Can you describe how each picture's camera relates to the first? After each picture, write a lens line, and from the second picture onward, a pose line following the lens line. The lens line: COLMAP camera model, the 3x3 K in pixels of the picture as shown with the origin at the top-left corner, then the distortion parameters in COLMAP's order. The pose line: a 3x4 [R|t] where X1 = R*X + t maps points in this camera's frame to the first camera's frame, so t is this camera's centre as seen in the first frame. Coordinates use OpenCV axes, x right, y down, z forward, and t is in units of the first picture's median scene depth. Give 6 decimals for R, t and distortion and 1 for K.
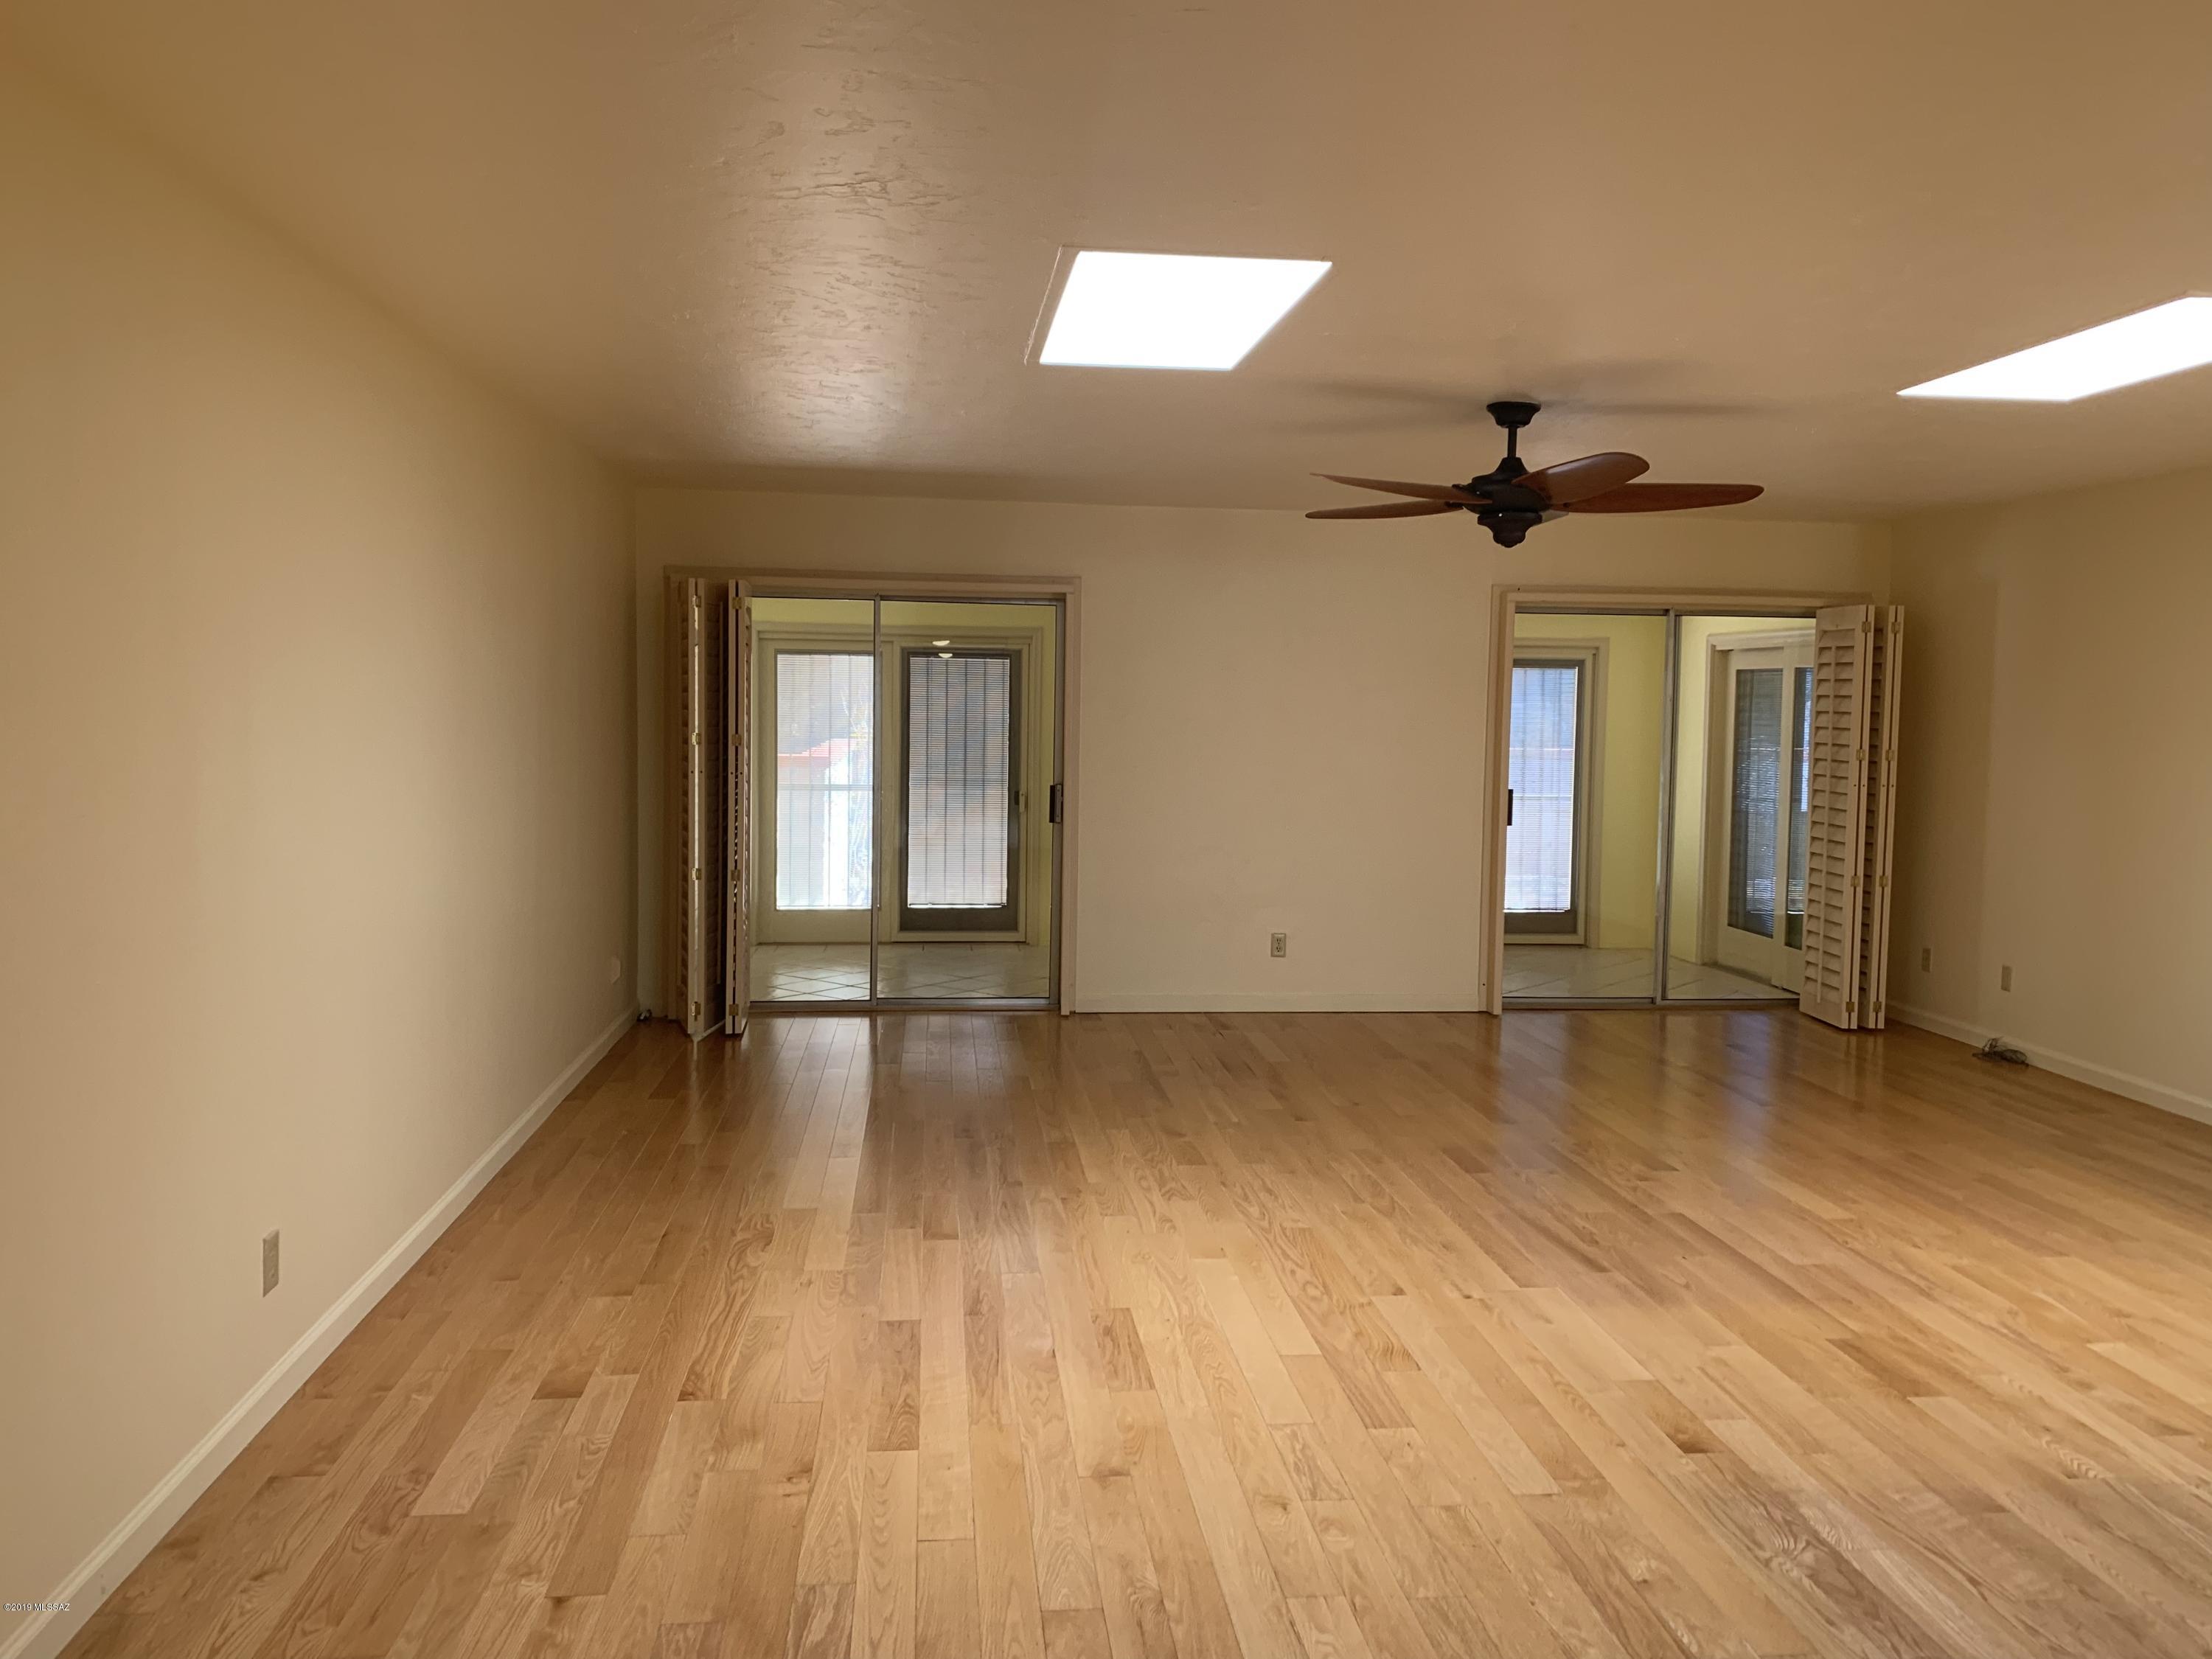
lens RADIAL K [[1679.4, 0, 1106.0], [0, 1679.4, 829.5], [0, 0, 1]] dist [0.031781, -0.028776]
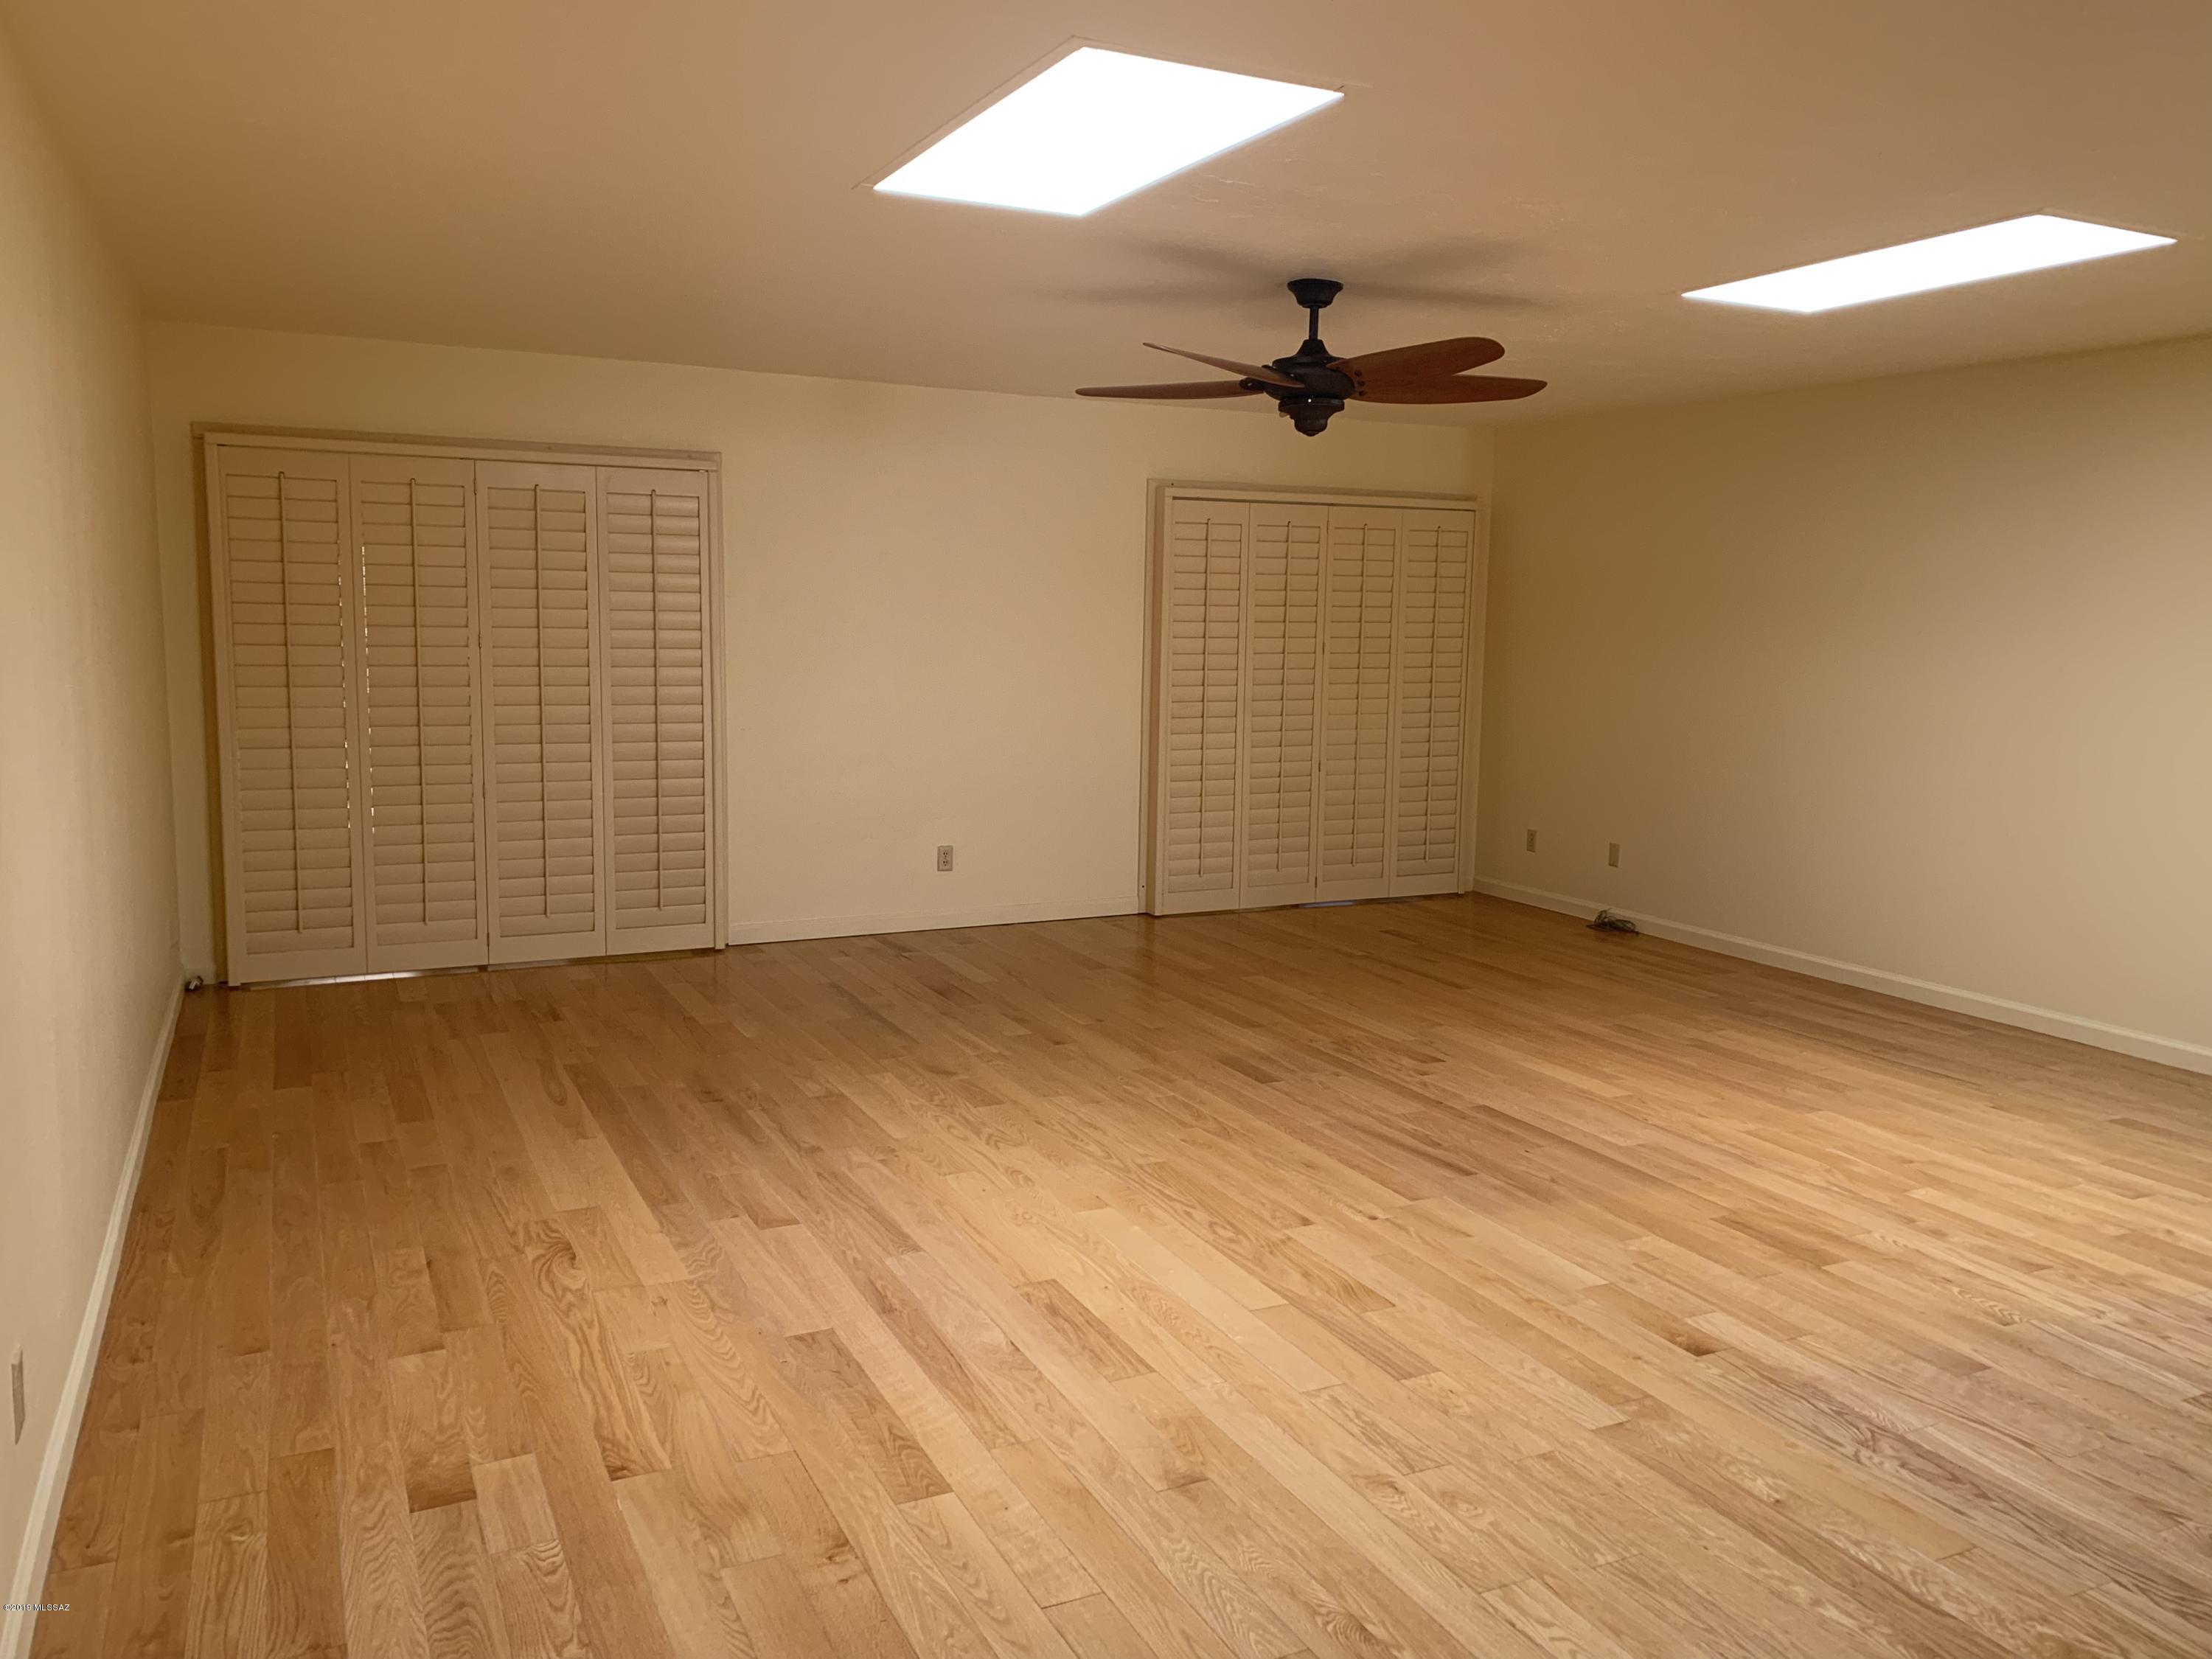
lens RADIAL K [[1674.5, 0, 1106.0], [0, 1674.5, 829.5], [0, 0, 1]] dist [0.042479, -0.045031]
pose [[0.937135, -0.043741, 0.346216, -0.257193], [0.022480, 0.997620, 0.065191, -0.011441], [-0.348243, -0.053309, 0.935887, 0.167888]]
